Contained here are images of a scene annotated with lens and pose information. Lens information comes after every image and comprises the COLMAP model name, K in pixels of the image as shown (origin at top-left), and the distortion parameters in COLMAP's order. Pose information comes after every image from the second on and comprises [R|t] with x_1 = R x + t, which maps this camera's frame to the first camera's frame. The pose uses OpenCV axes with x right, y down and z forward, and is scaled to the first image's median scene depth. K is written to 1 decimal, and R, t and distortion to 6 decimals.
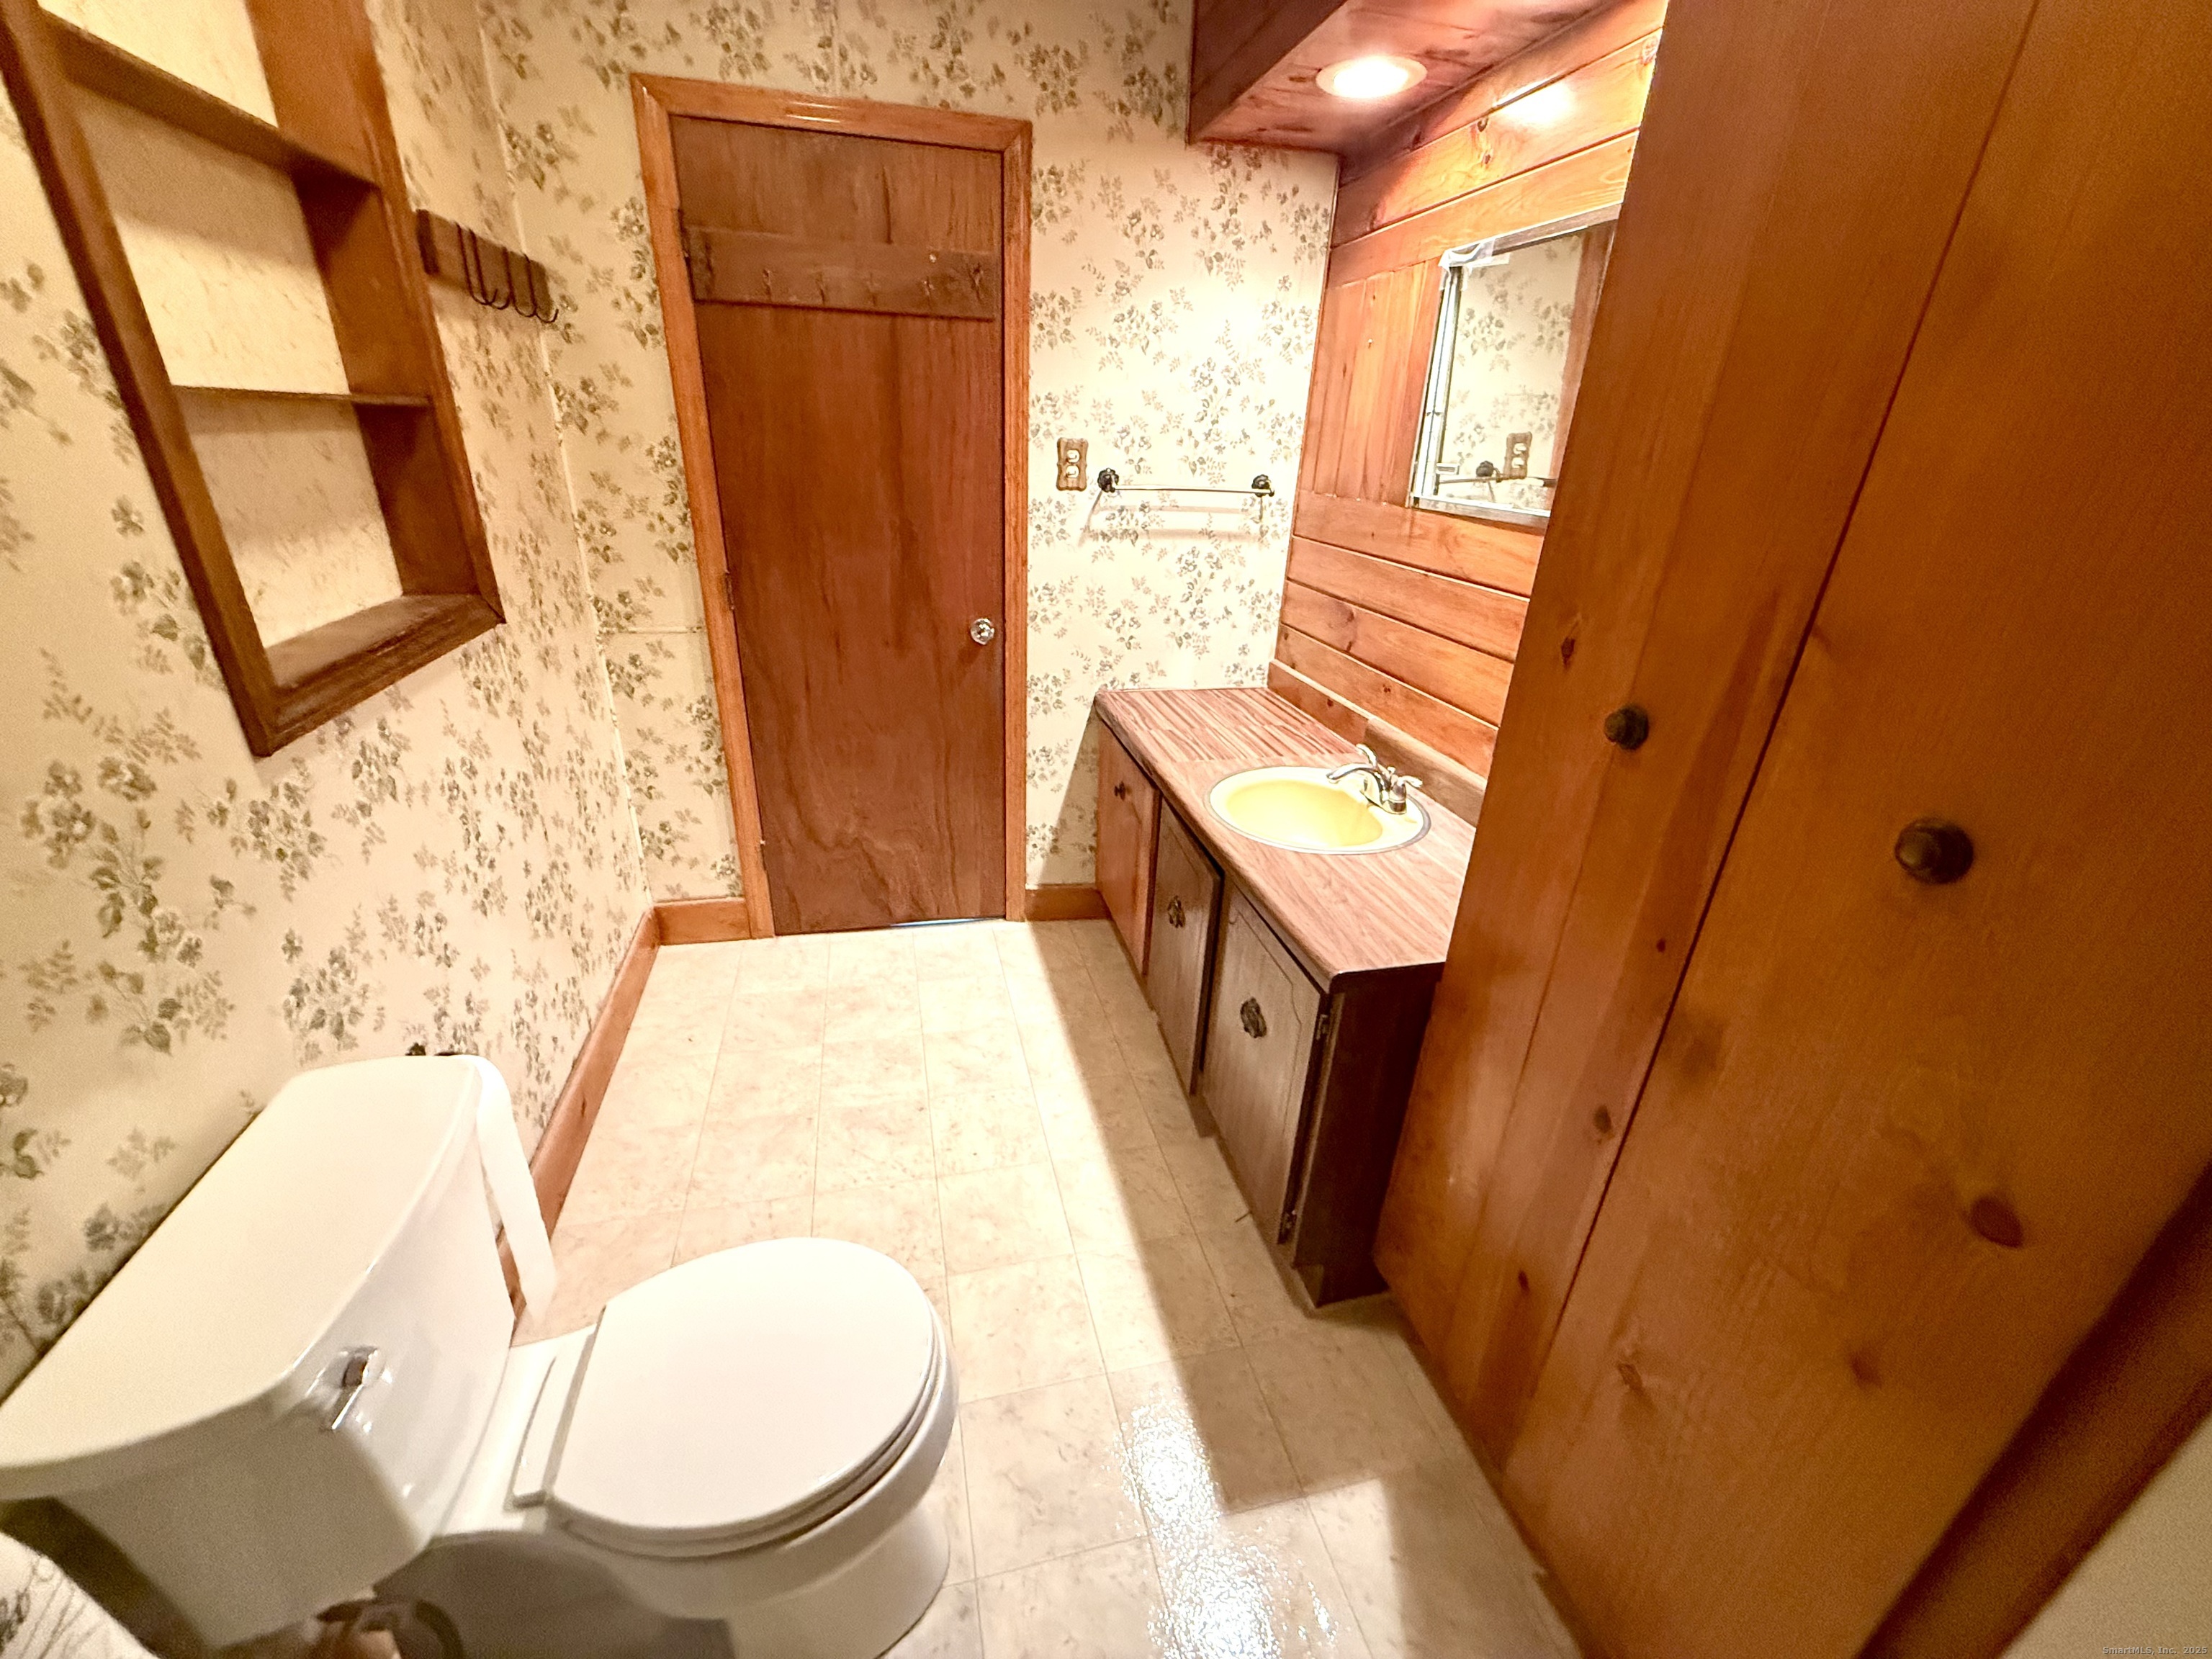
lens RADIAL K [[889.7, 0, 1100.5], [0, 889.7, 826.7], [0, 0, 1]] dist [0.000314, 0.000088]
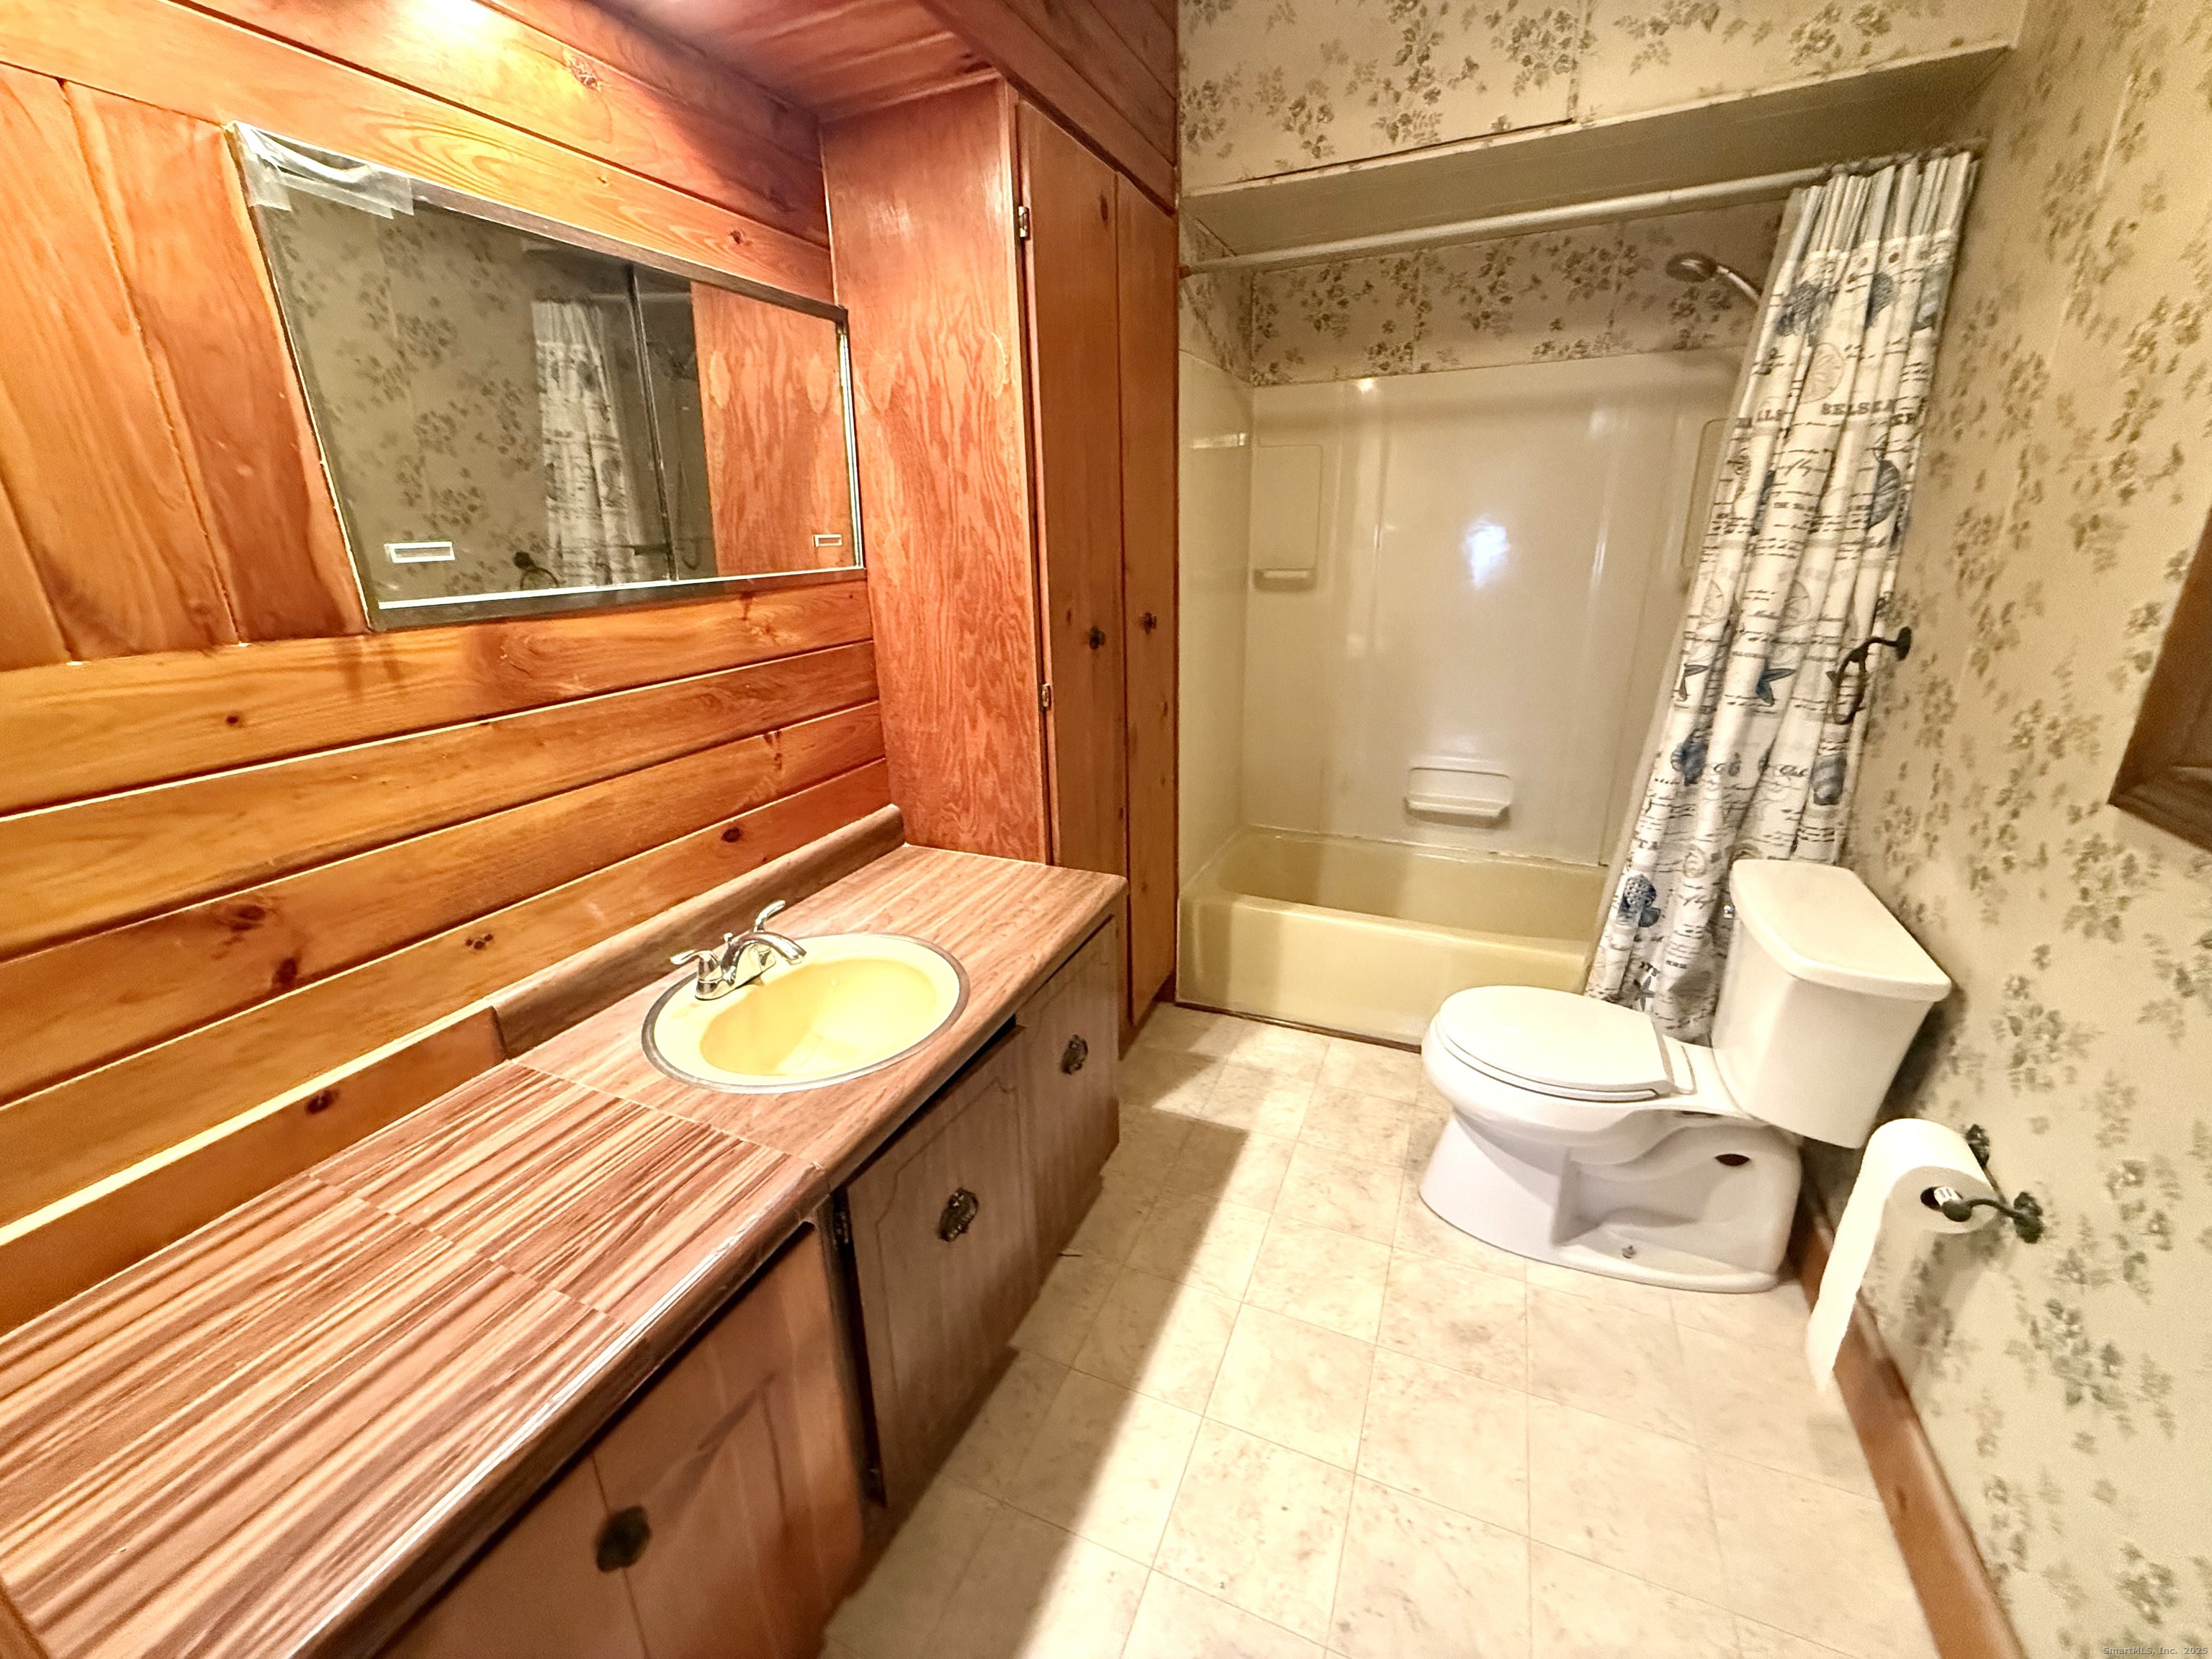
lens RADIAL K [[889.7, 0, 1099.5], [0, 889.7, 826.6], [0, 0, 1]] dist [0.000314, 0.000088]
pose [[-0.794317, -0.211630, 0.569449, -0.347090], [0.244199, 0.747067, 0.618270, -0.556477], [-0.556261, 0.630162, -0.541728, 1.266873]]
